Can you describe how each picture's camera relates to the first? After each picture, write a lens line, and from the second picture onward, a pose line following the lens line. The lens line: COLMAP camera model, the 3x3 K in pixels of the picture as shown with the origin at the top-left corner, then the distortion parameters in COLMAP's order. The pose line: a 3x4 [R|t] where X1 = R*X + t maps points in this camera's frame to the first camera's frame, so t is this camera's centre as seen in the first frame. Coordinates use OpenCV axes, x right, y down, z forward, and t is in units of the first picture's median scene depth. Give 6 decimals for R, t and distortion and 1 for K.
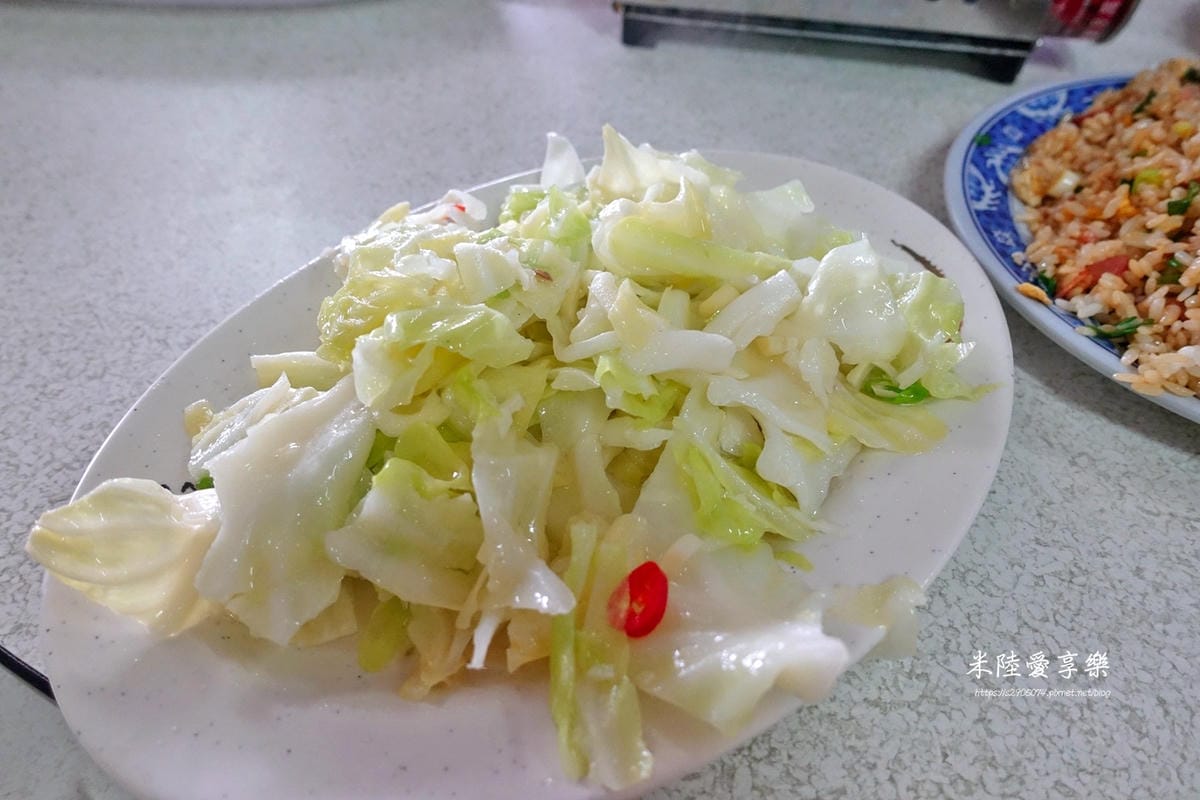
lens RADIAL K [[813.8, 0, 600.0], [0, 813.8, 400.0], [0, 0, 1]] dist [0.000646, -0.000278]
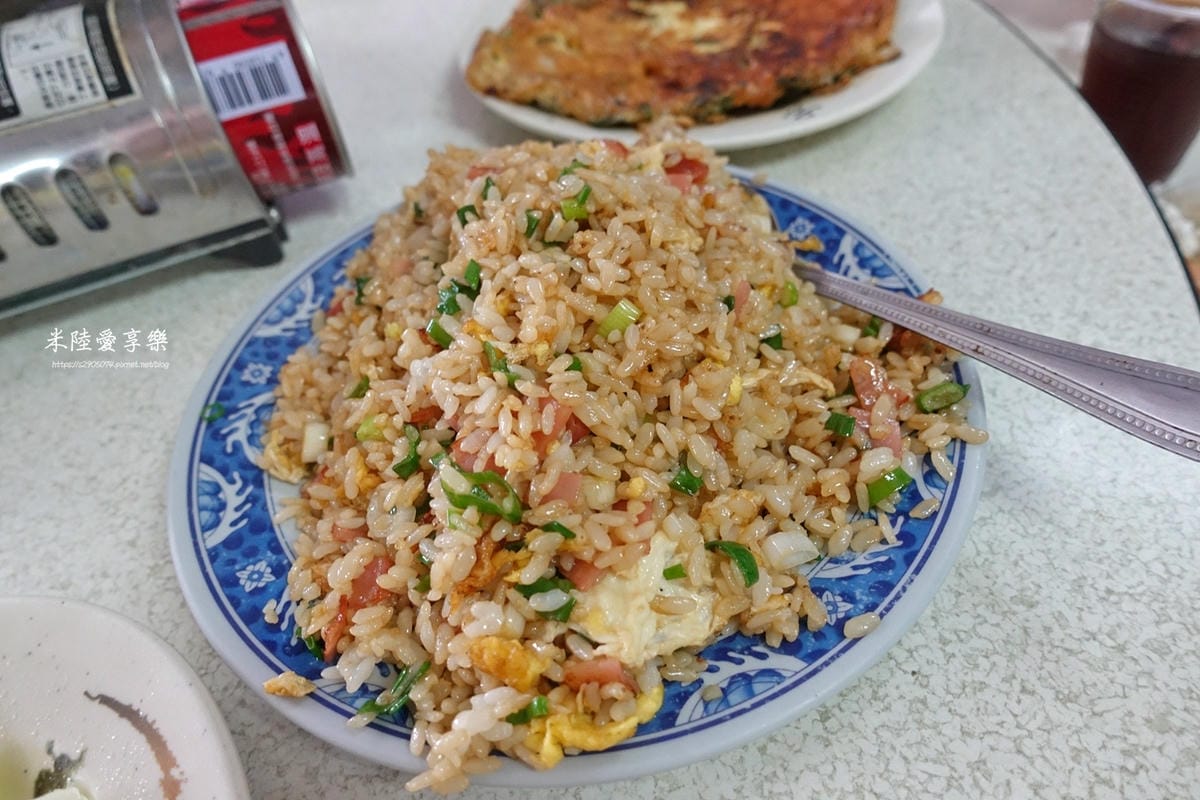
lens RADIAL K [[813.8, 0, 600.0], [0, 813.8, 400.0], [0, 0, 1]] dist [0.000646, -0.000278]
pose [[0.793352, -0.493166, 0.356904, 0.529577], [0.502876, 0.861326, 0.072342, -0.220827], [-0.343087, 0.122086, 0.931336, 0.195344]]
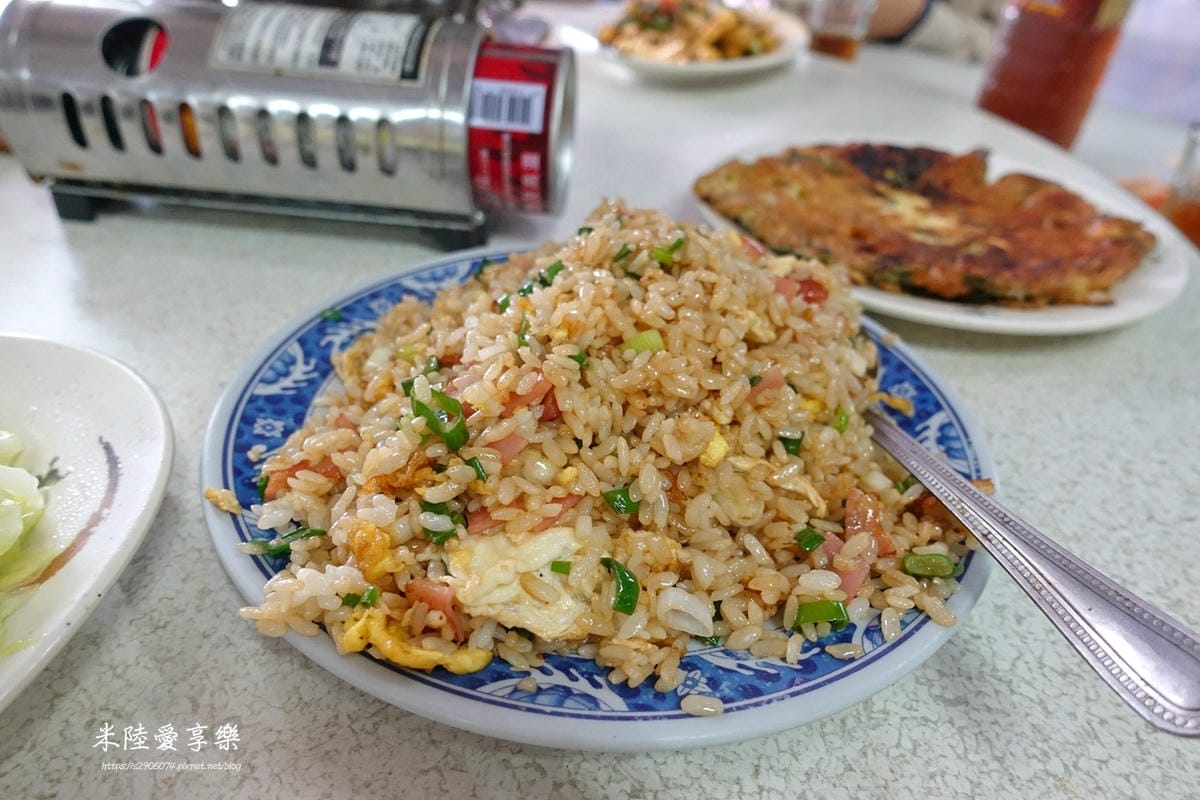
lens RADIAL K [[813.8, 0, 600.0], [0, 813.8, 400.0], [0, 0, 1]] dist [0.000646, -0.000278]
pose [[0.986159, -0.027485, 0.163510, 0.657923], [0.061045, 0.977080, -0.203932, -0.036213], [-0.154157, 0.211091, 0.965234, 0.139605]]
